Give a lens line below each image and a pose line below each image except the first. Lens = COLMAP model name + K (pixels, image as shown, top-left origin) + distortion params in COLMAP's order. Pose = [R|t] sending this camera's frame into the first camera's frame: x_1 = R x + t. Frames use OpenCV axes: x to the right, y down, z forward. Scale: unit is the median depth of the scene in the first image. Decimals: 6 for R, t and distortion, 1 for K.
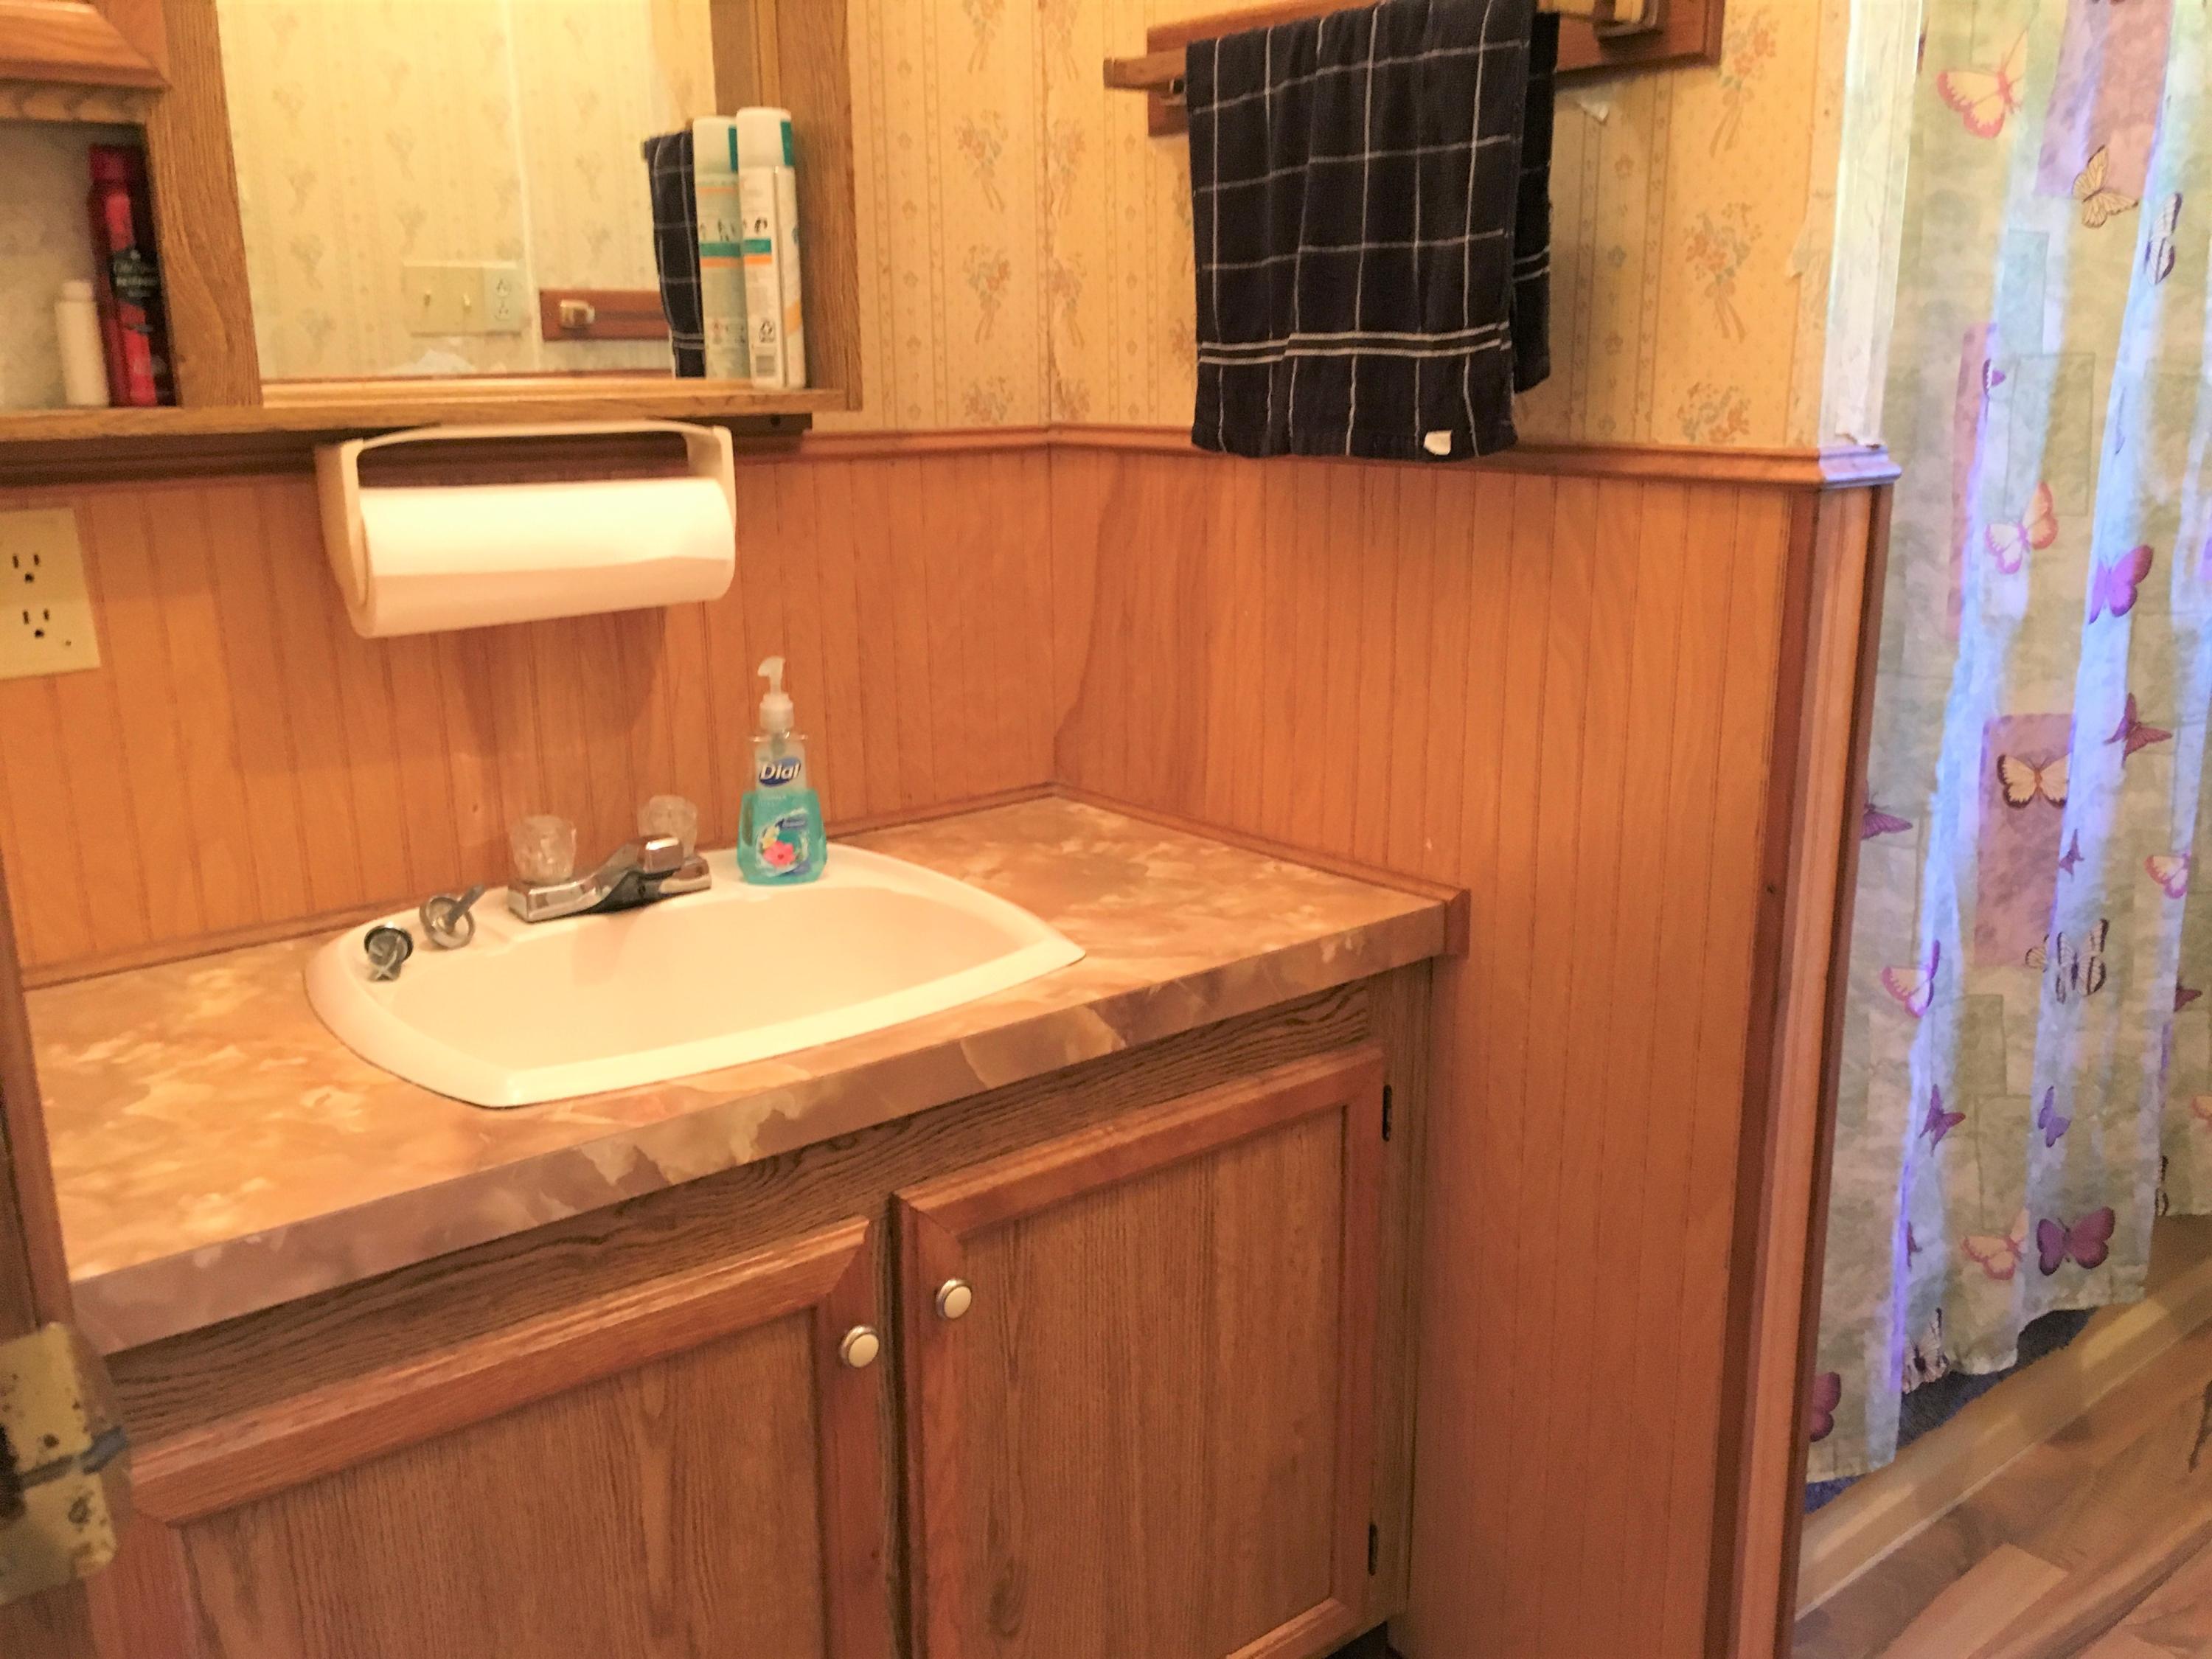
lens RADIAL K [[1791.9, 0, 1106.0], [0, 1791.9, 829.5], [0, 0, 1]] dist [-0.042459, -0.010818]
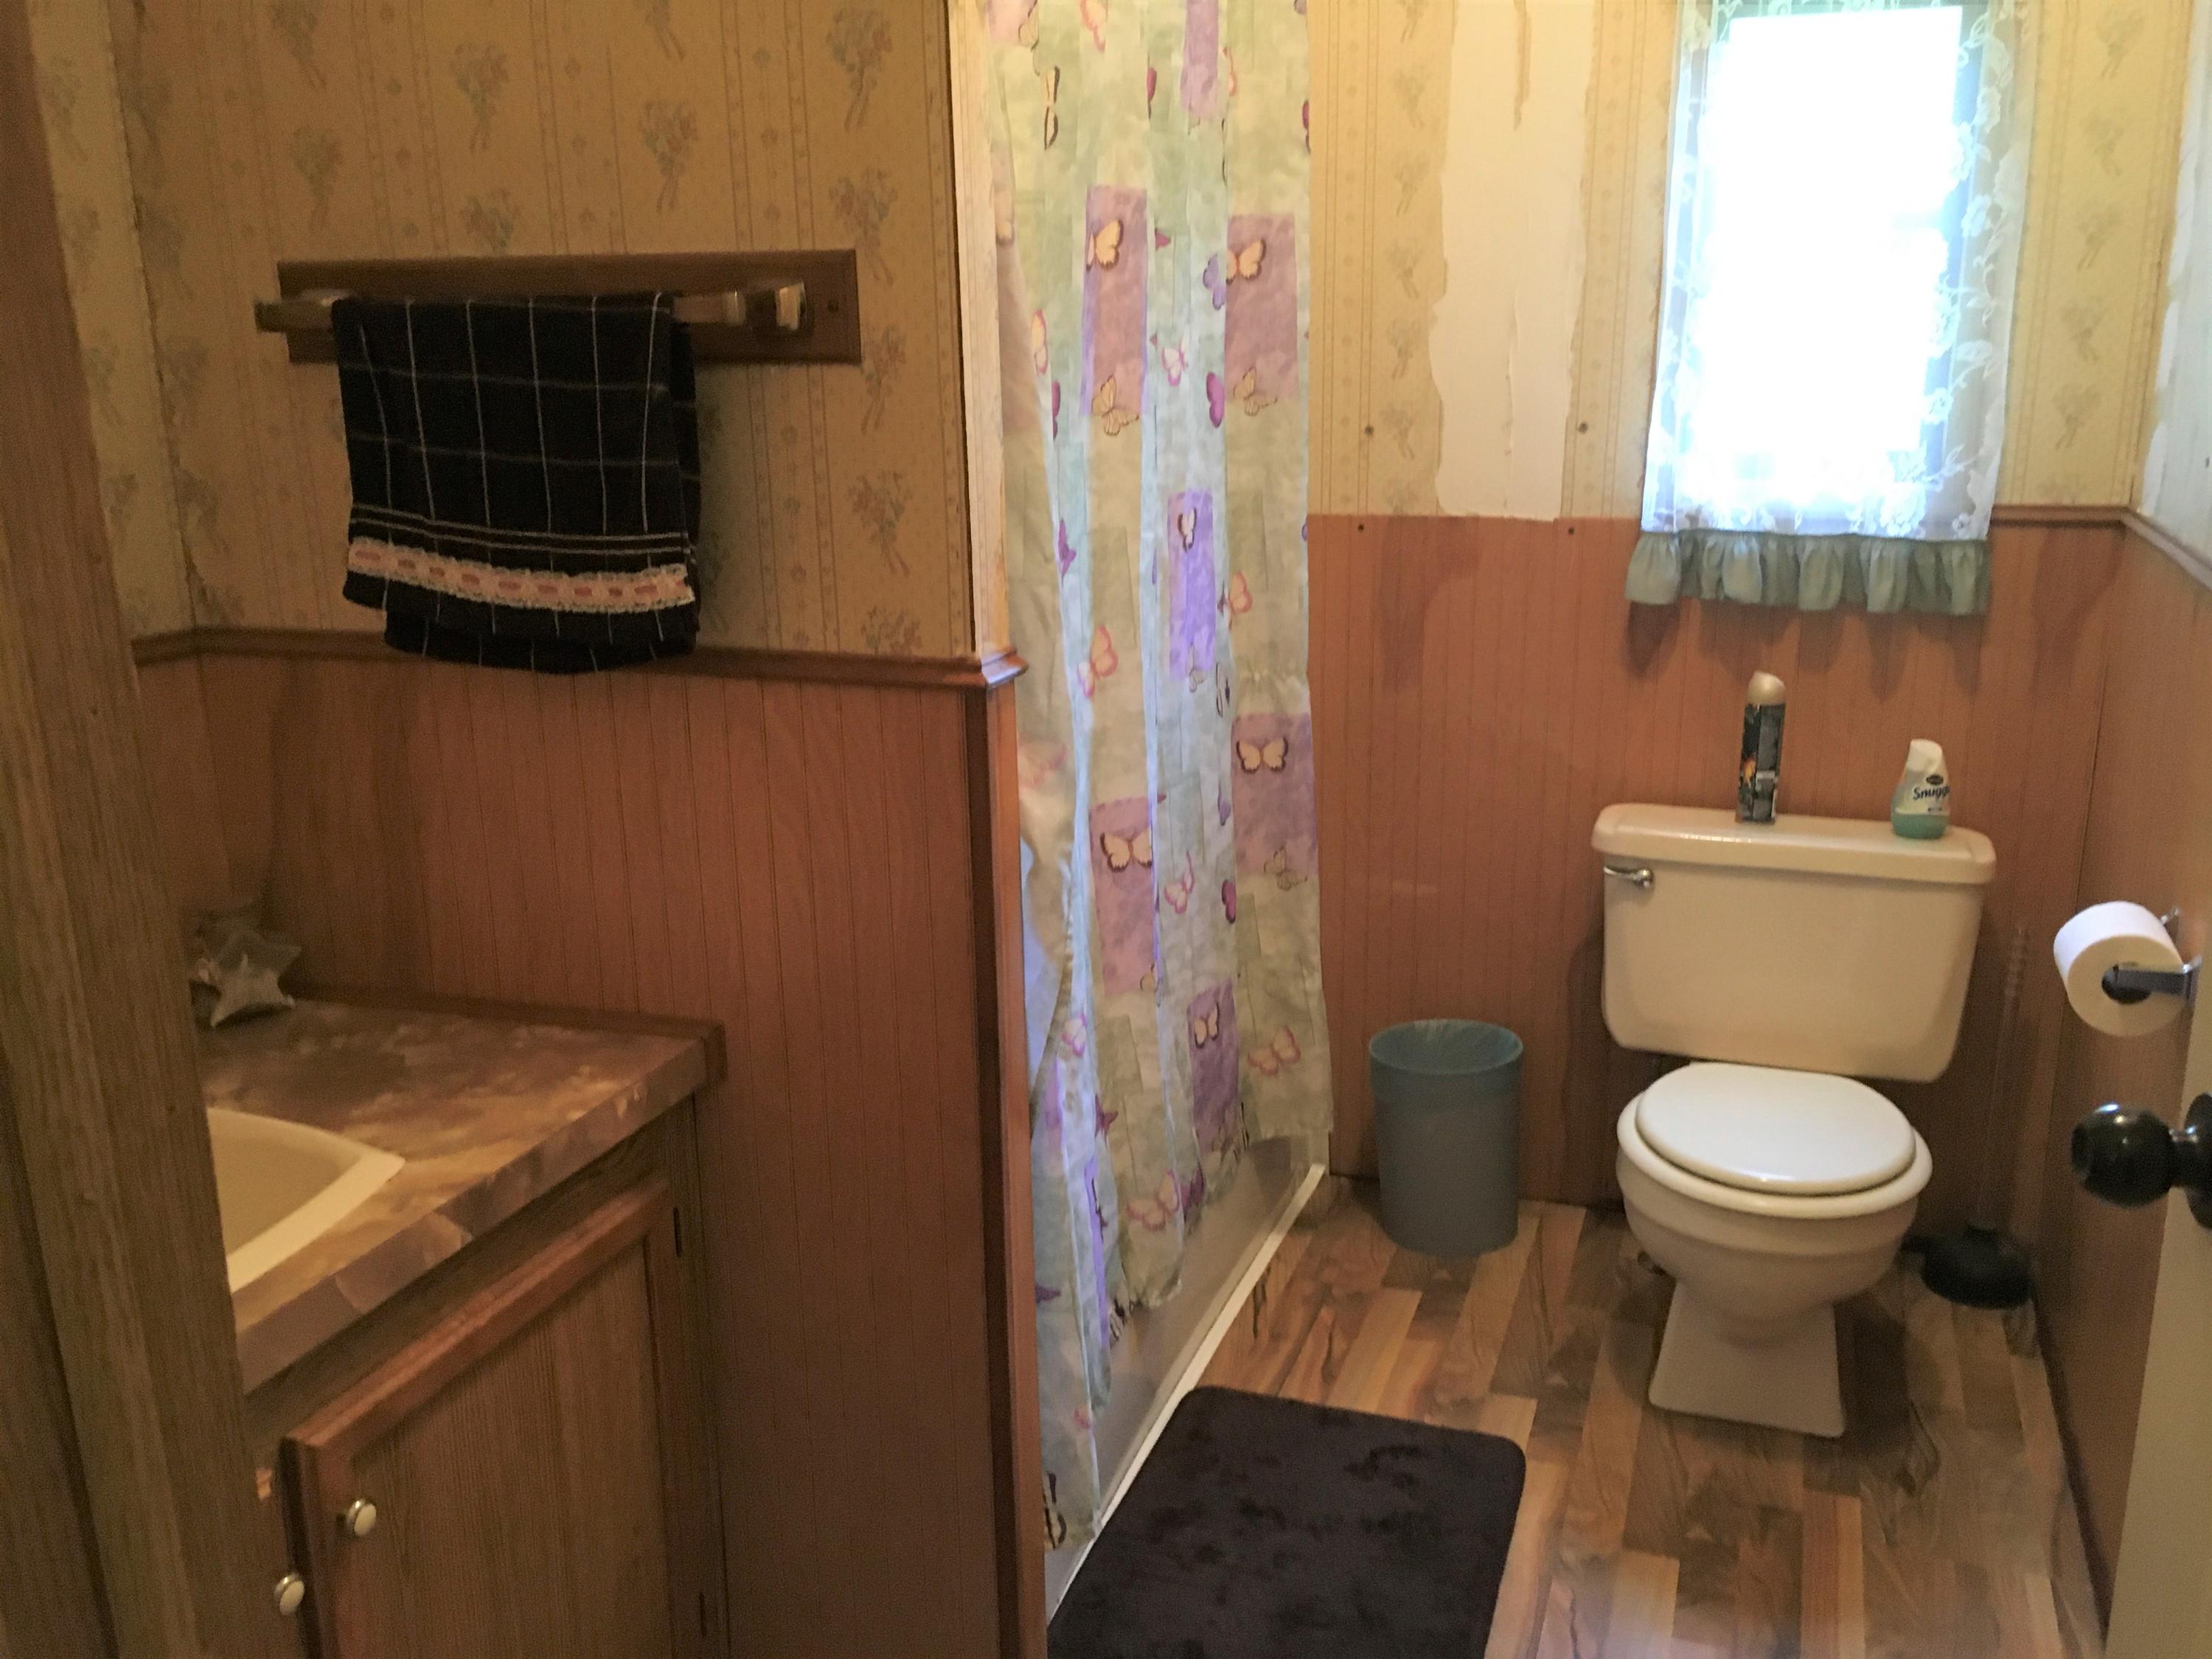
lens RADIAL K [[1833.7, 0, 1106.9], [0, 1833.7, 793.5], [0, 0, 1]] dist [-0.049773, 0.095863]
pose [[0.853248, -0.142681, 0.501608, -0.162059], [0.160275, 0.987039, 0.008127, -0.085910], [-0.496266, 0.073461, 0.865057, -0.161157]]
